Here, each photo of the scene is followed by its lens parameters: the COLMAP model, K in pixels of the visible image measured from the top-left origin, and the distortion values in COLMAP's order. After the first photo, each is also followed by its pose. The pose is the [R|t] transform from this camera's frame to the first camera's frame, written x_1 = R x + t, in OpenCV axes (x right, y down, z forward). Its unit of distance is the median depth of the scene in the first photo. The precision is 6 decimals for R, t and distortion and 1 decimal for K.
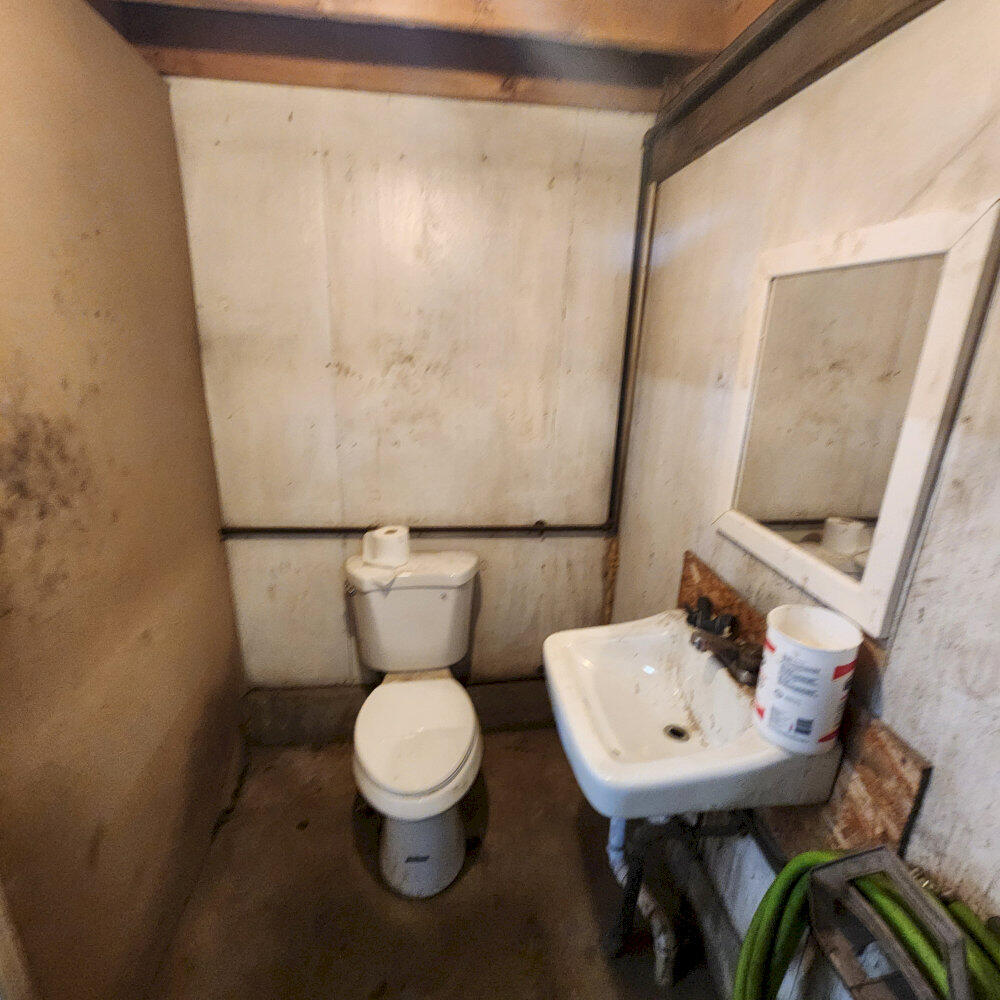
lens RADIAL K [[554.2, 0, 500.0], [0, 554.2, 500.0], [0, 0, 1]] dist [0.002203, 0.000682]
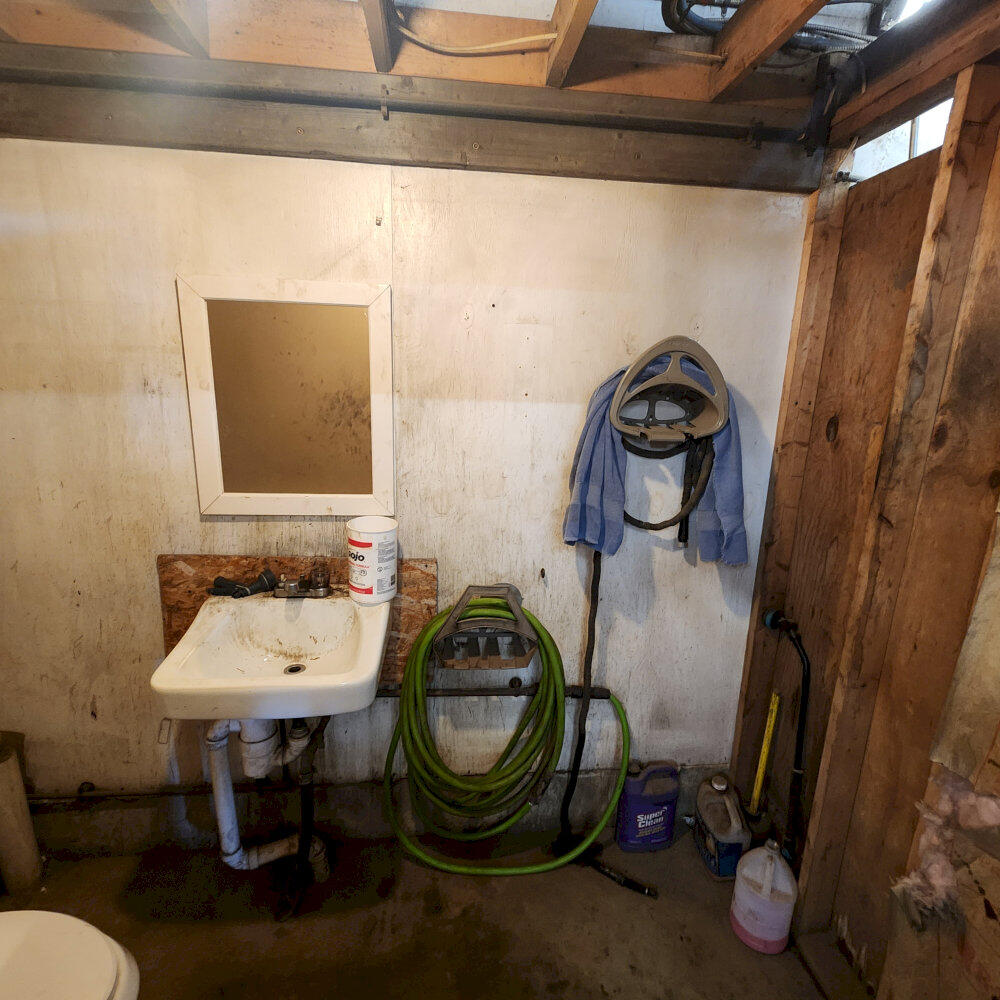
lens RADIAL K [[554.2, 0, 500.0], [0, 554.2, 500.0], [0, 0, 1]] dist [0.002203, 0.000682]
pose [[0.006627, -0.240080, 0.970730, -0.779368], [0.266623, 0.936034, 0.229679, -0.089129], [-0.963778, 0.257297, 0.070215, 0.385859]]
